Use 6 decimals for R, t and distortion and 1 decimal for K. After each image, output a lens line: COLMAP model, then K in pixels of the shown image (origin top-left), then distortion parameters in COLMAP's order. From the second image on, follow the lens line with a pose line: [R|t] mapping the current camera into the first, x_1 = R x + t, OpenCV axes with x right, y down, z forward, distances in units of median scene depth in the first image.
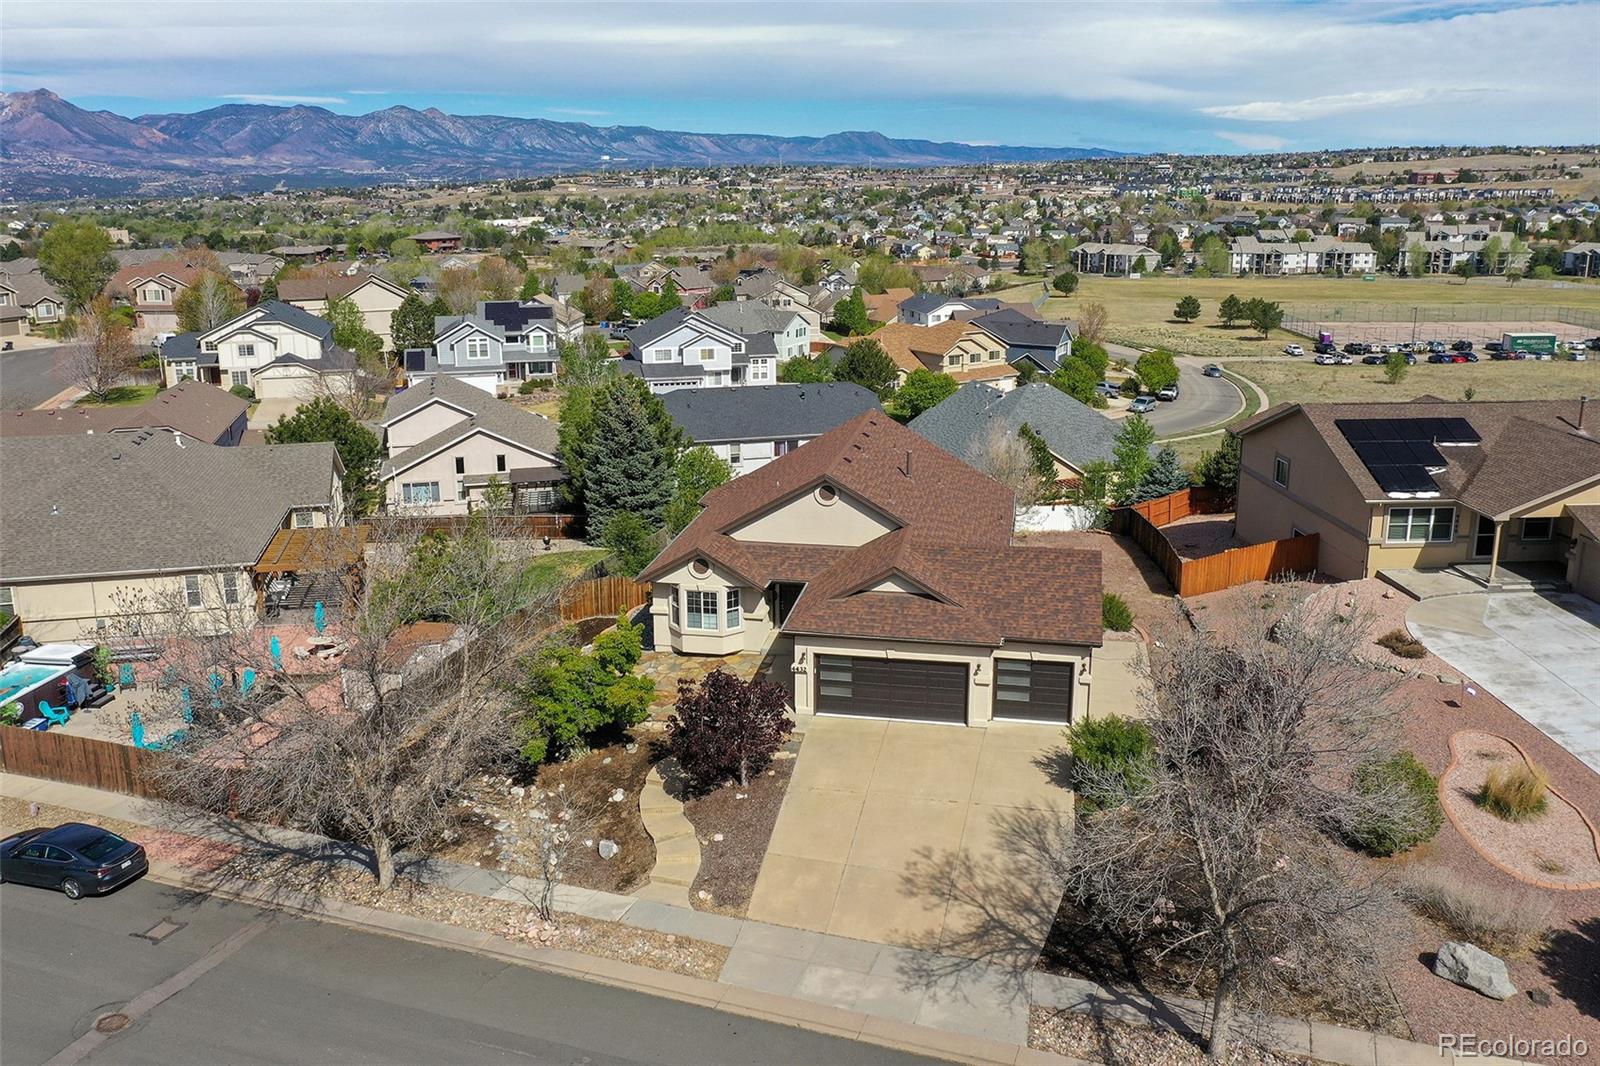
lens RADIAL K [[1322.8, 0, 787.8], [0, 1322.8, 486.3], [0, 0, 1]] dist [-0.010421, -0.004827]
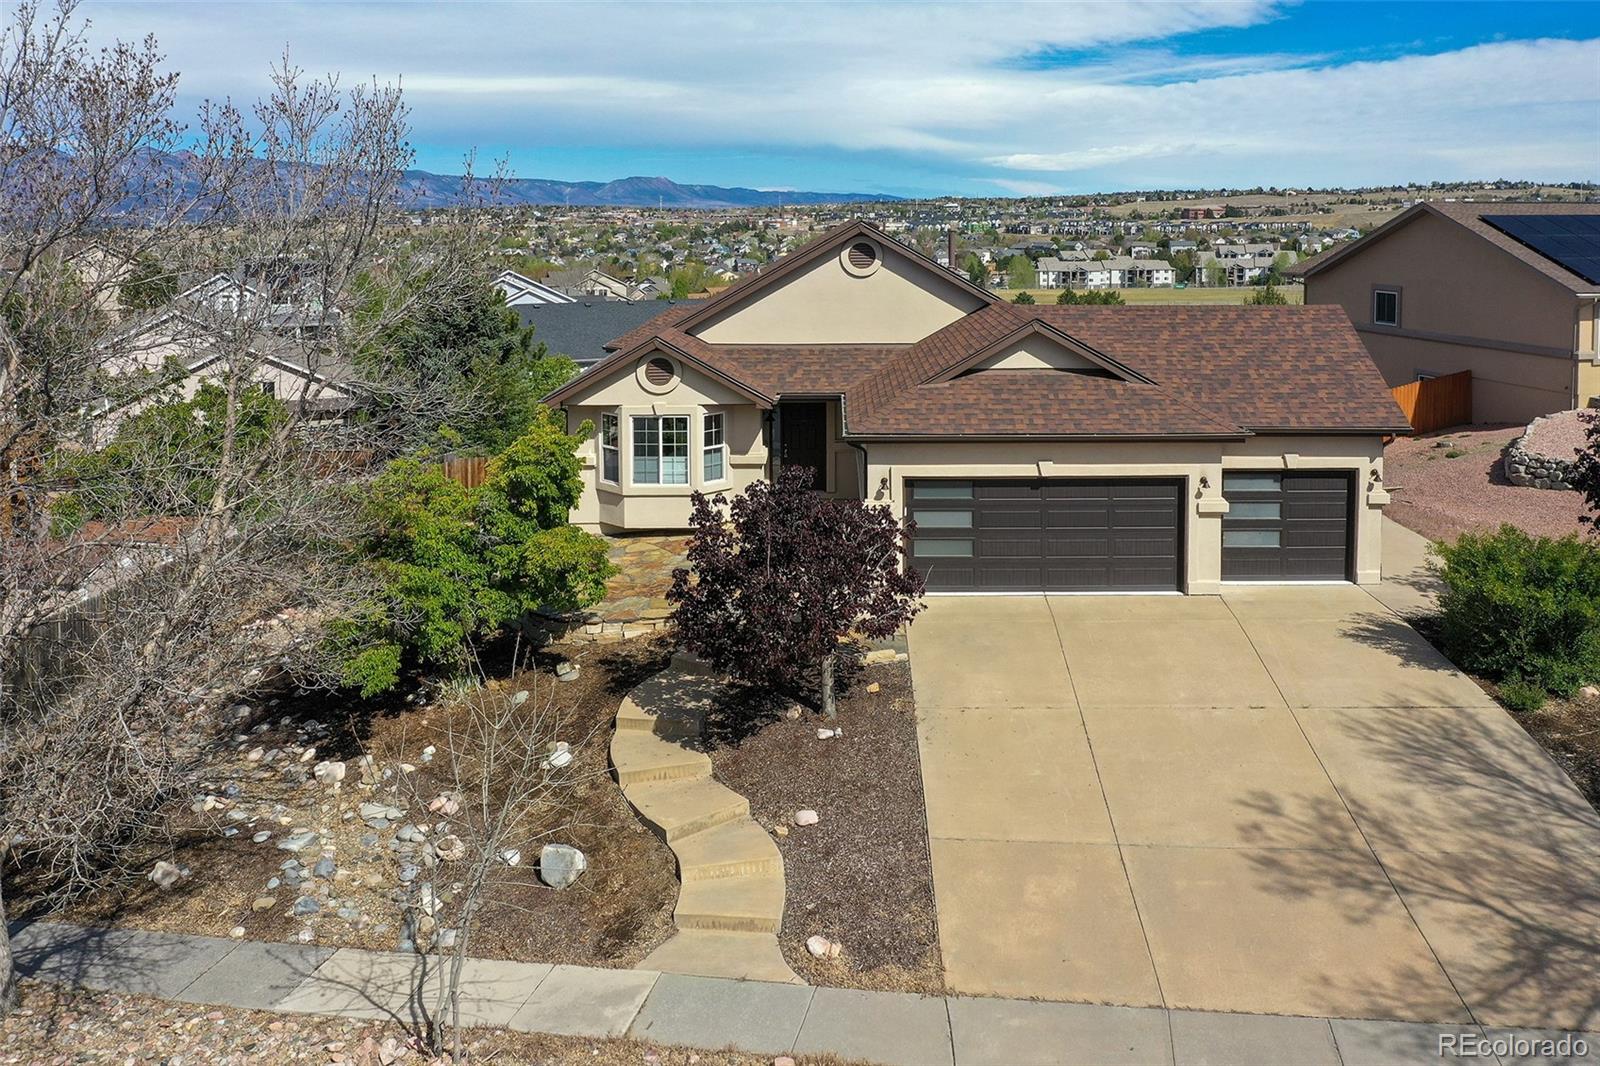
lens RADIAL K [[1417.4, 0, 888.8], [0, 1417.4, 242.6], [0, 0, 1]] dist [-0.010375, 0.005531]
pose [[0.978121, 0.002508, 0.208020, -0.111144], [0.036852, 0.982025, -0.185121, 0.141980], [-0.204745, 0.188737, 0.960447, 0.426529]]
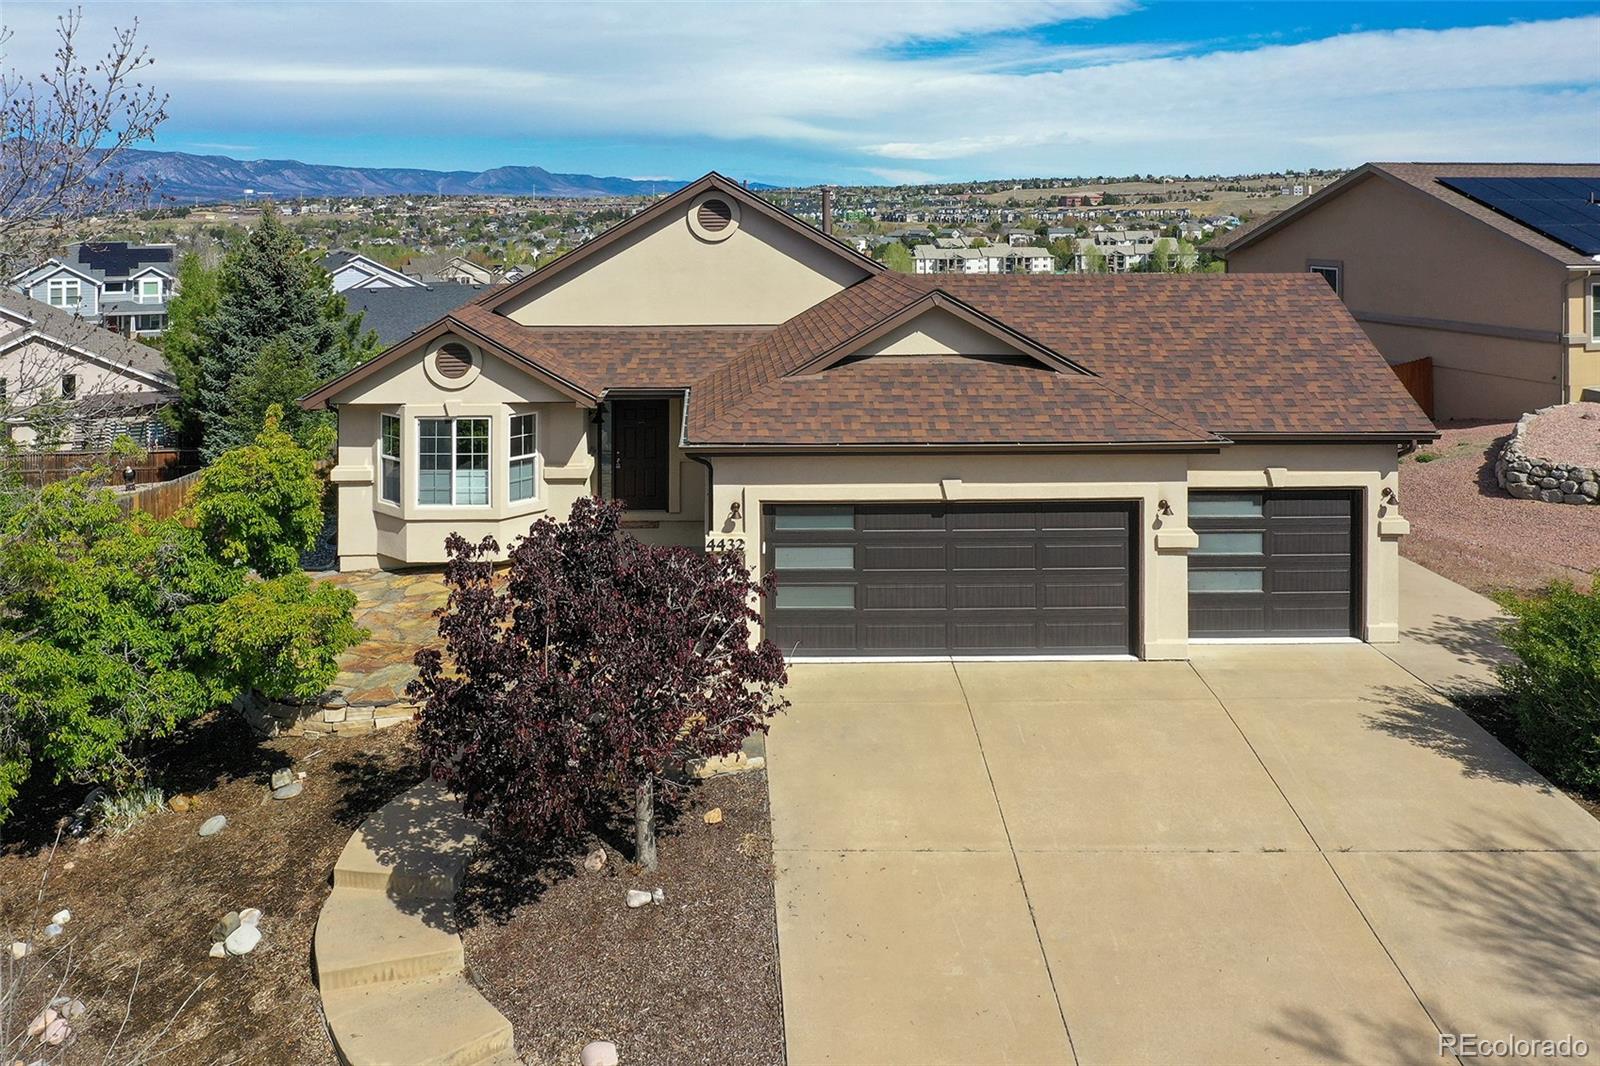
lens RADIAL K [[1436.7, 0, 778.2], [0, 1436.7, 177.3], [0, 0, 1]] dist [-0.010333, 0.005781]
pose [[0.975878, 0.009055, 0.218130, -0.074491], [0.040352, 0.974442, -0.220983, 0.129296], [-0.214556, 0.224455, 0.950571, 0.565605]]
